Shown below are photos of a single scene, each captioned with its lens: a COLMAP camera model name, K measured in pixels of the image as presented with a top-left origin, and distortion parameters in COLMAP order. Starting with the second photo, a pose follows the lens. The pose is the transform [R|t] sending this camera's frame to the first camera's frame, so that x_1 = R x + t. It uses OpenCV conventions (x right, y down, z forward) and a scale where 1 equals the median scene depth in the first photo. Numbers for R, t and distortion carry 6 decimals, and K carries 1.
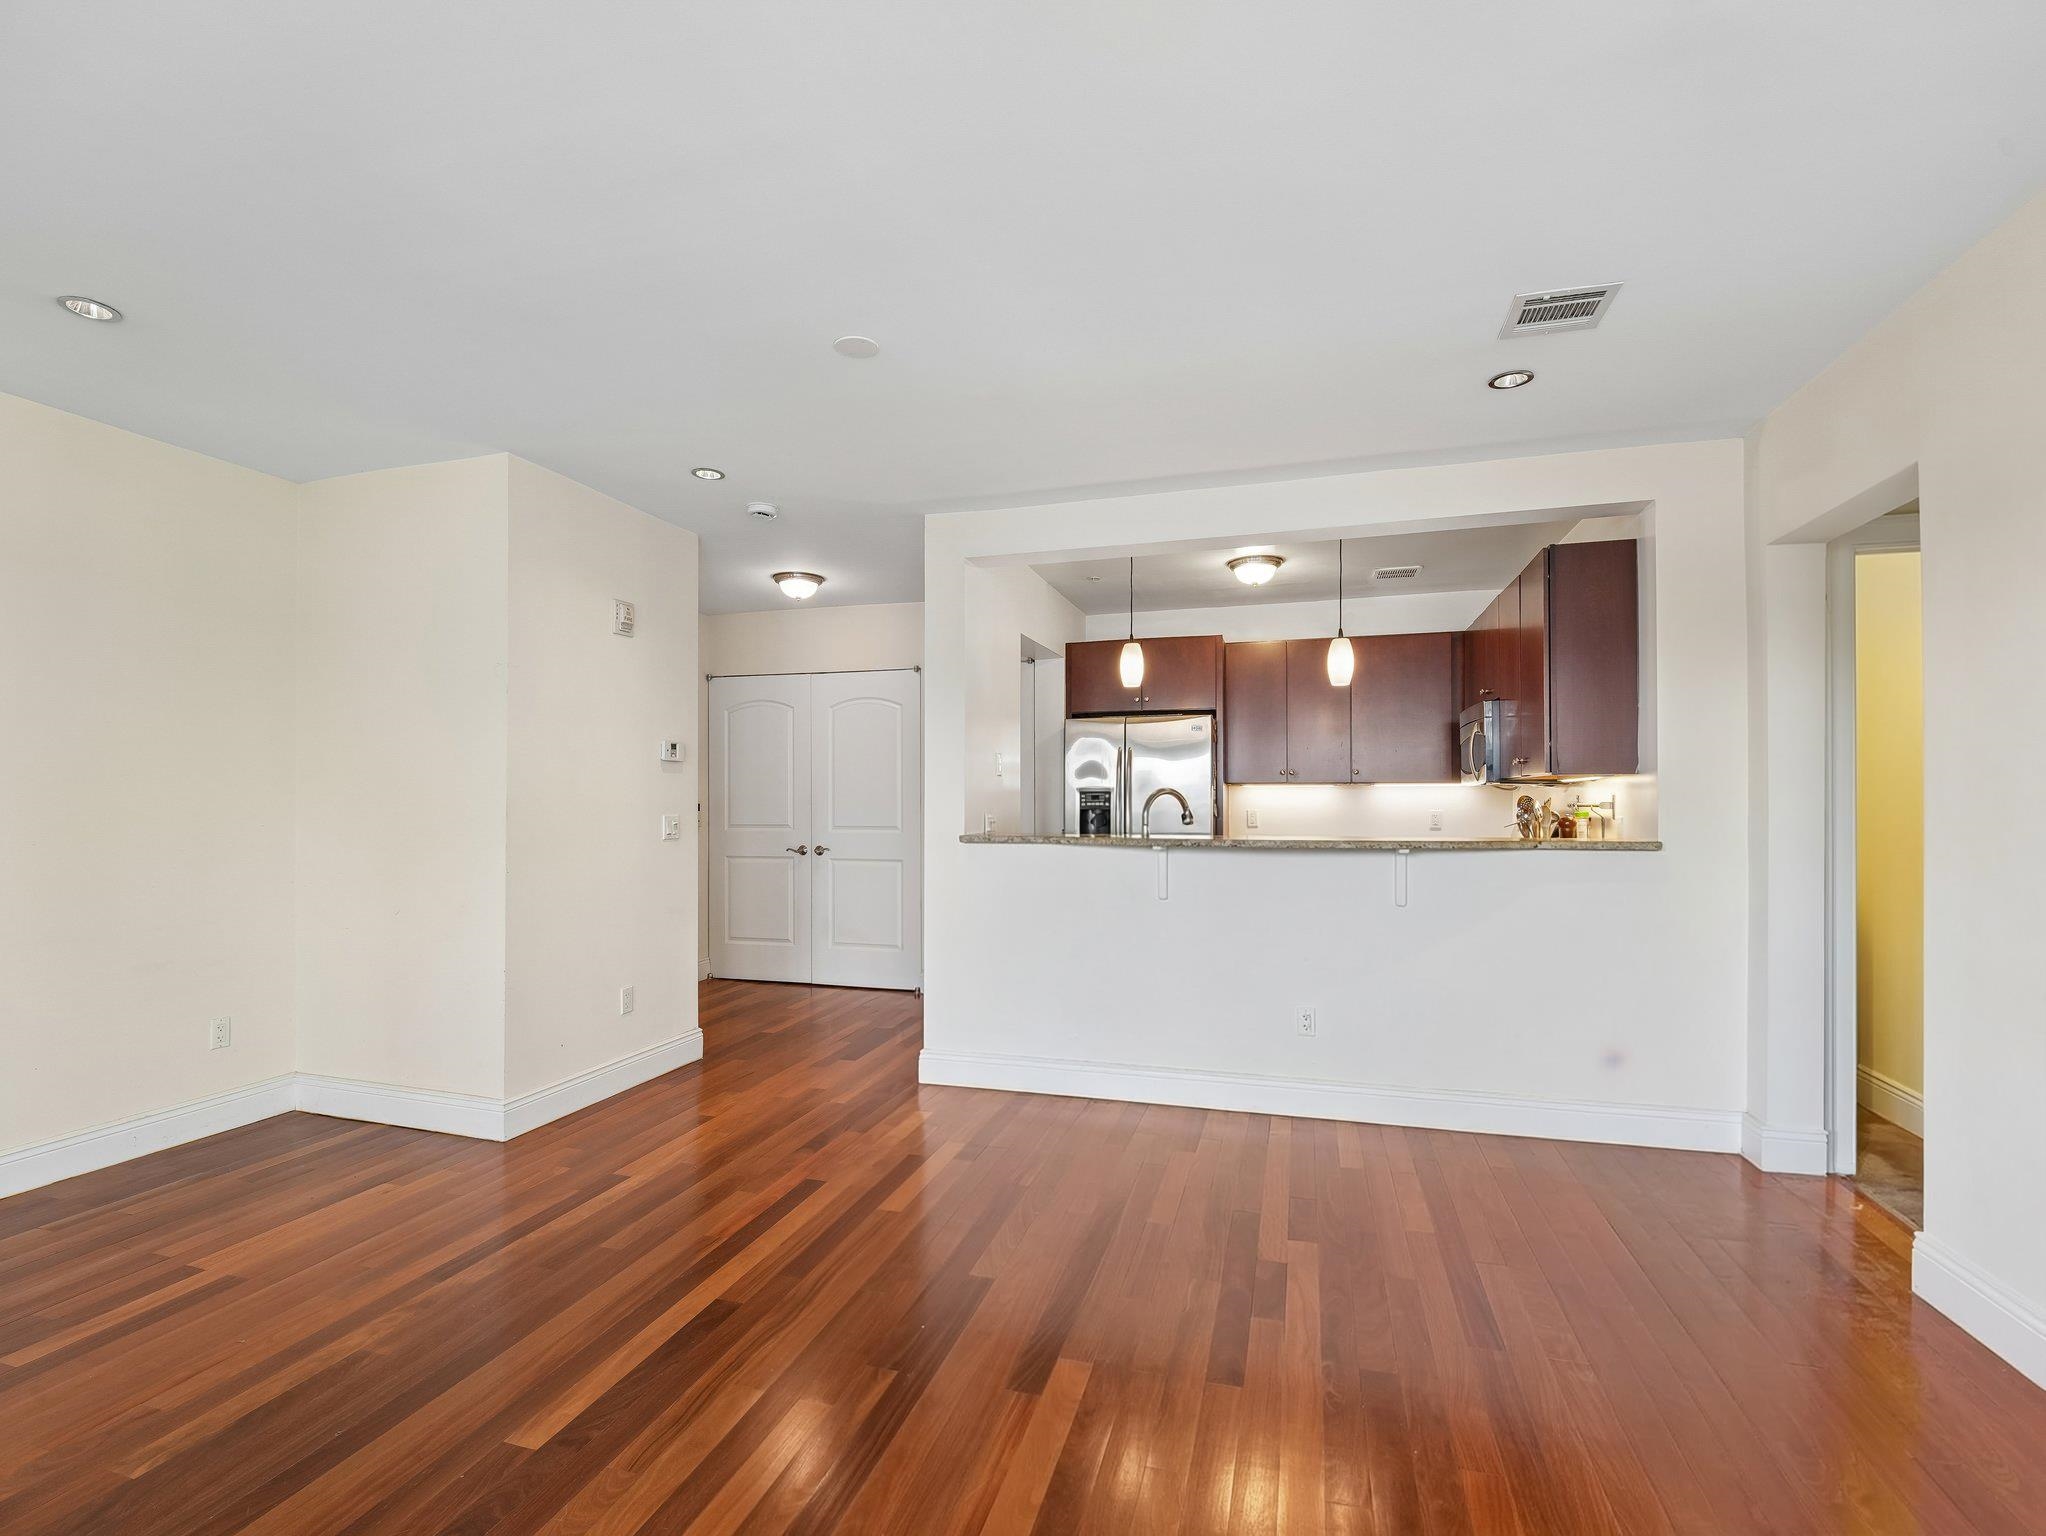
lens RADIAL K [[957.7, 0, 1026.6], [0, 957.7, 785.5], [0, 0, 1]] dist [-0.002446, -0.000649]
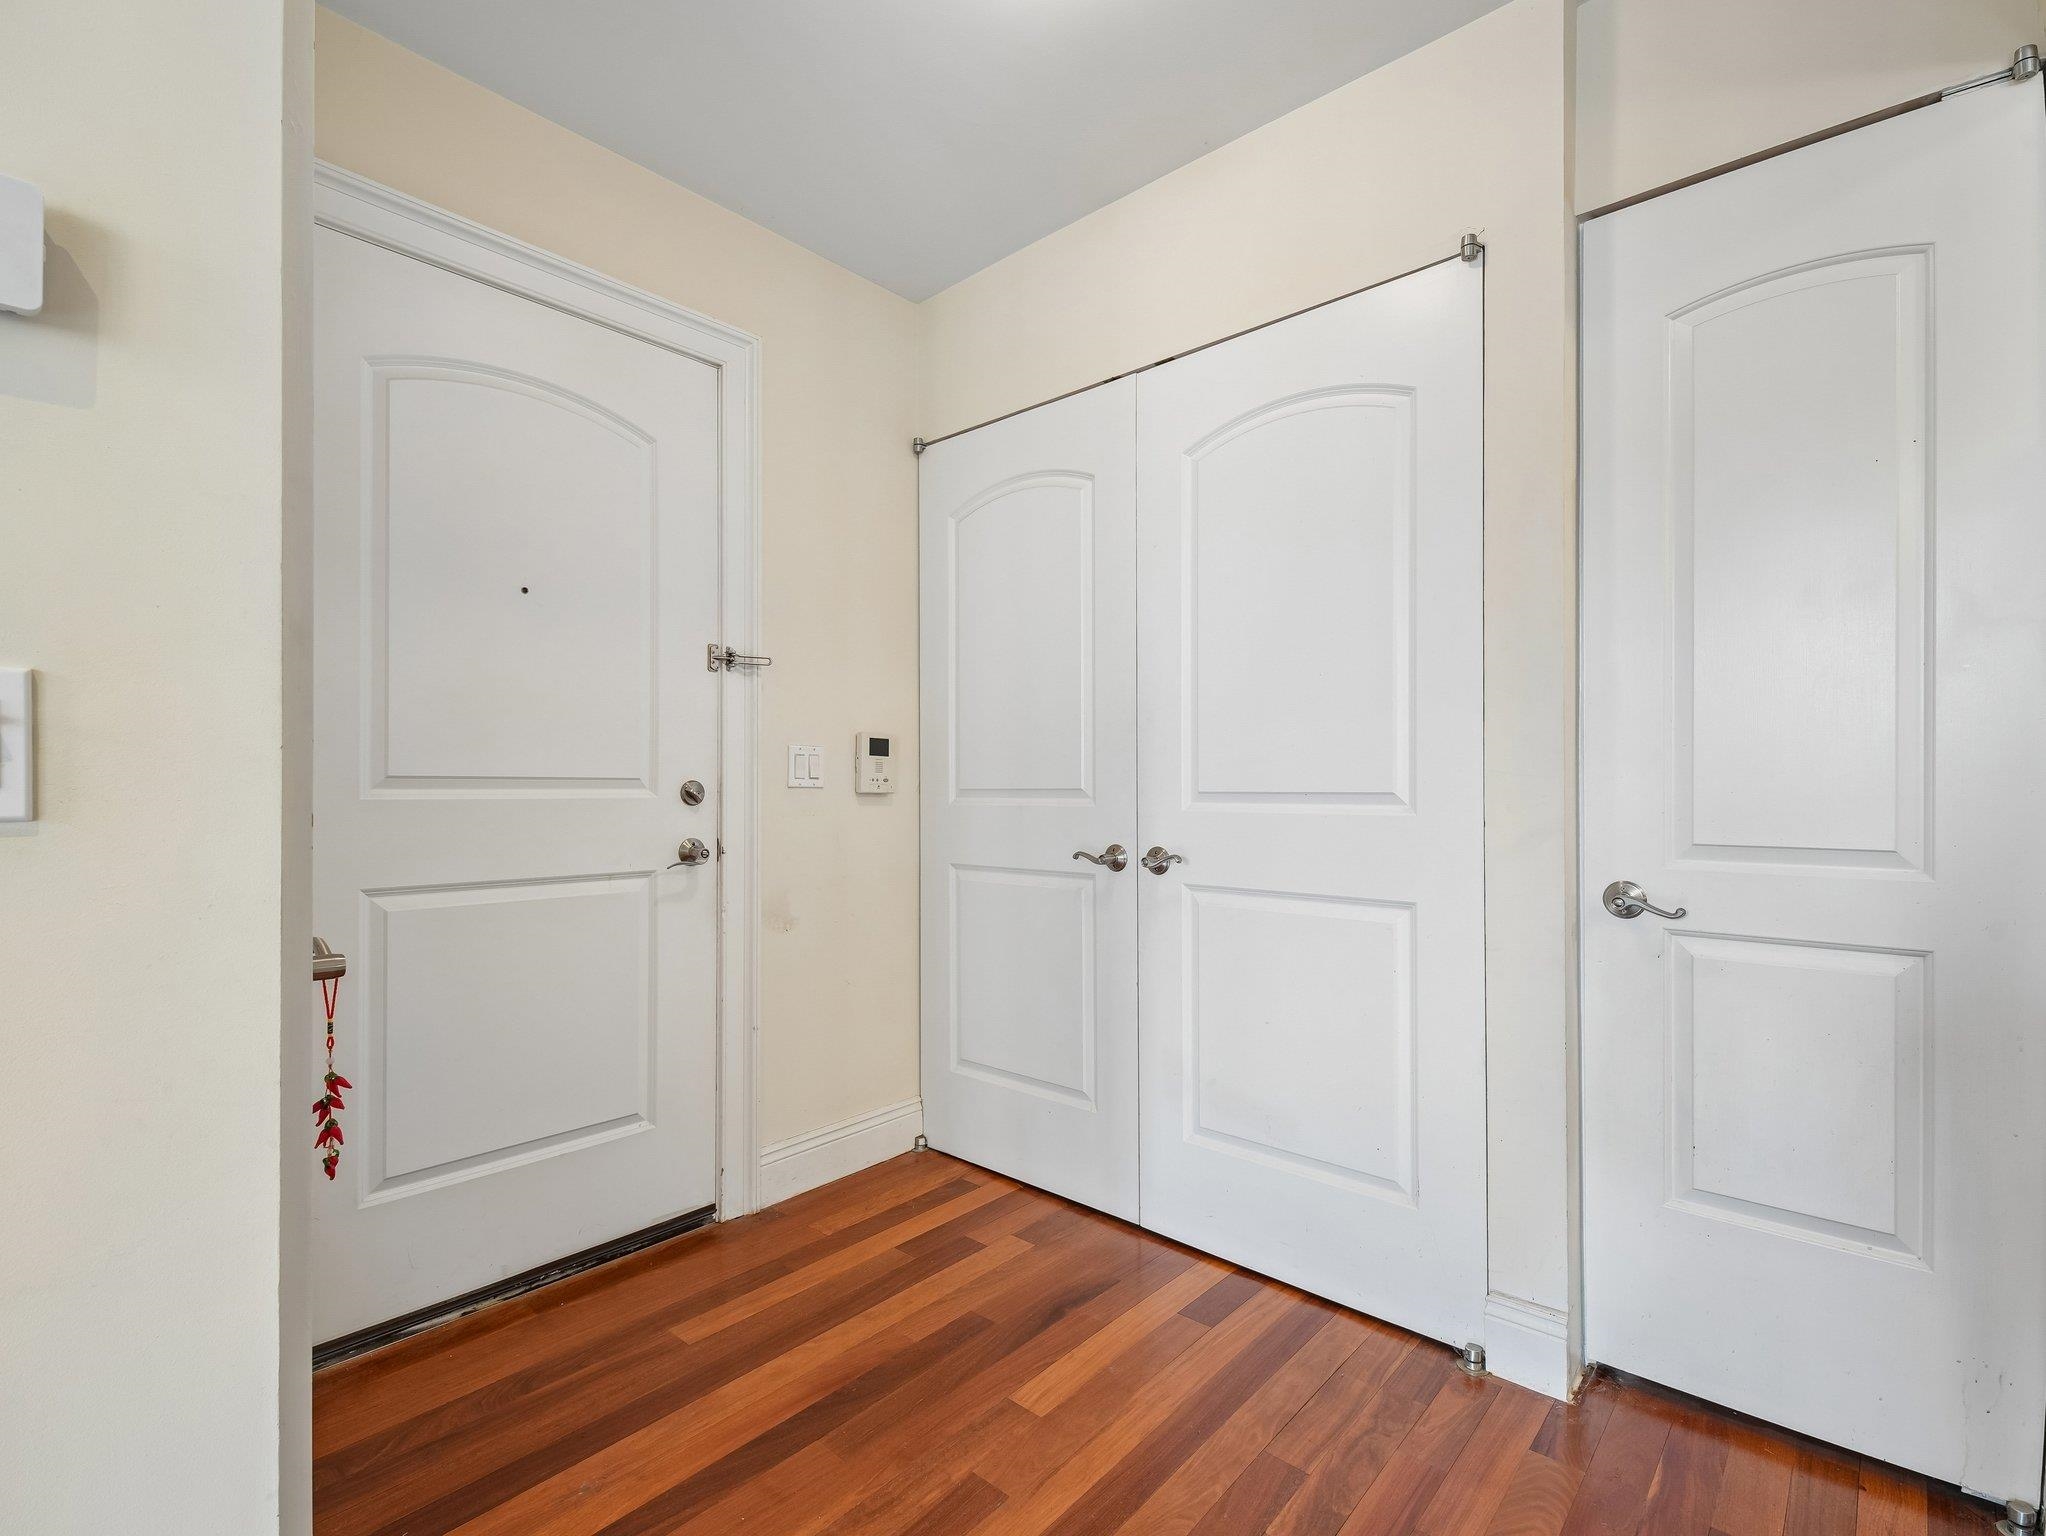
lens RADIAL K [[957.7, 0, 1029.9], [0, 957.7, 779.0], [0, 0, 1]] dist [-0.002446, -0.000649]
pose [[0.909711, -0.000342, -0.415241, -0.111632], [0.003577, 0.999969, 0.007013, 0.034804], [0.415226, -0.007865, 0.909684, 0.653621]]
